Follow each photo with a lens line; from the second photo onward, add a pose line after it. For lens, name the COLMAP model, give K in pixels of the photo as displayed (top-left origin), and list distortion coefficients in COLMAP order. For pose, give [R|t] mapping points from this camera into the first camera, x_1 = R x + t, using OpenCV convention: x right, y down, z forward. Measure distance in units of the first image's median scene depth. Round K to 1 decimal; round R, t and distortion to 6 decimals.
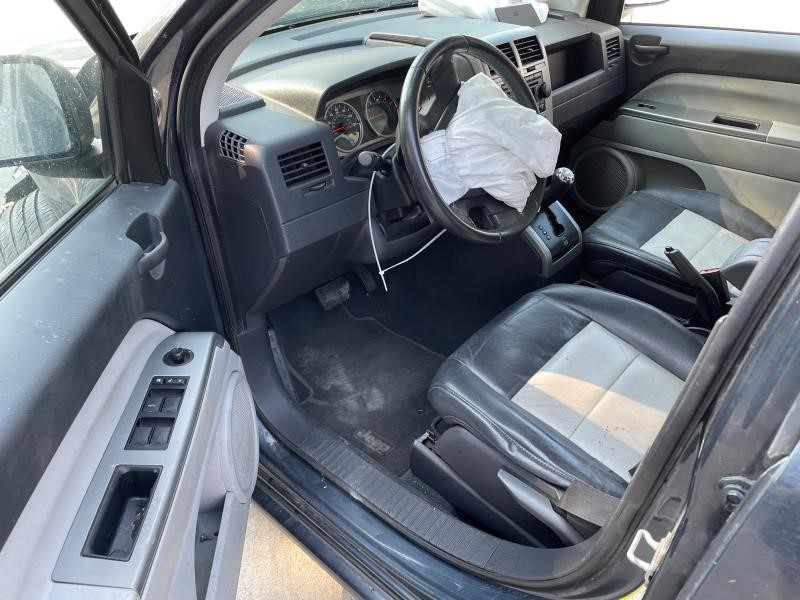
lens RADIAL K [[610.8, 0, 400.3], [0, 610.8, 302.4], [0, 0, 1]] dist [0.039448, -0.000080]
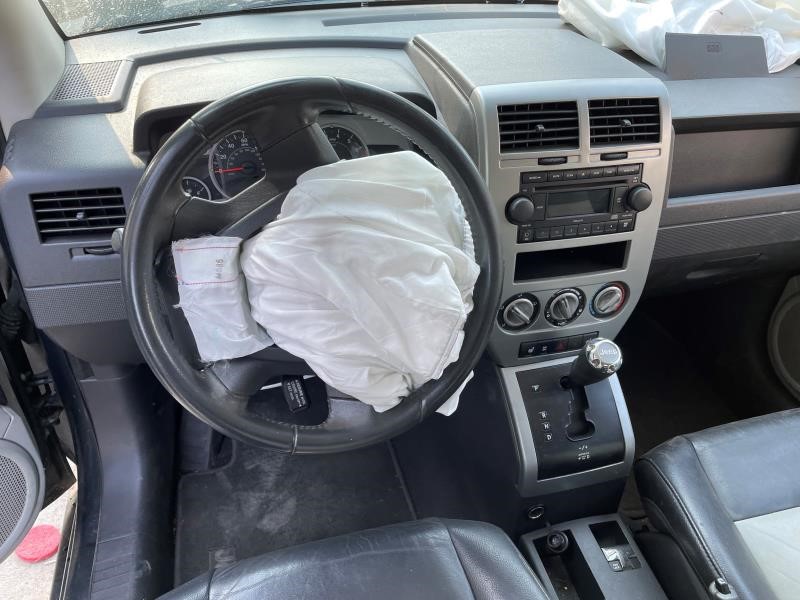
lens RADIAL K [[610.8, 0, 399.9], [0, 610.8, 297.3], [0, 0, 1]] dist [0.039448, -0.000080]
pose [[0.824124, 0.372931, -0.426313, 0.332233], [-0.351215, 0.926953, 0.131932, -0.263522], [0.444374, 0.040999, 0.894903, 0.420858]]
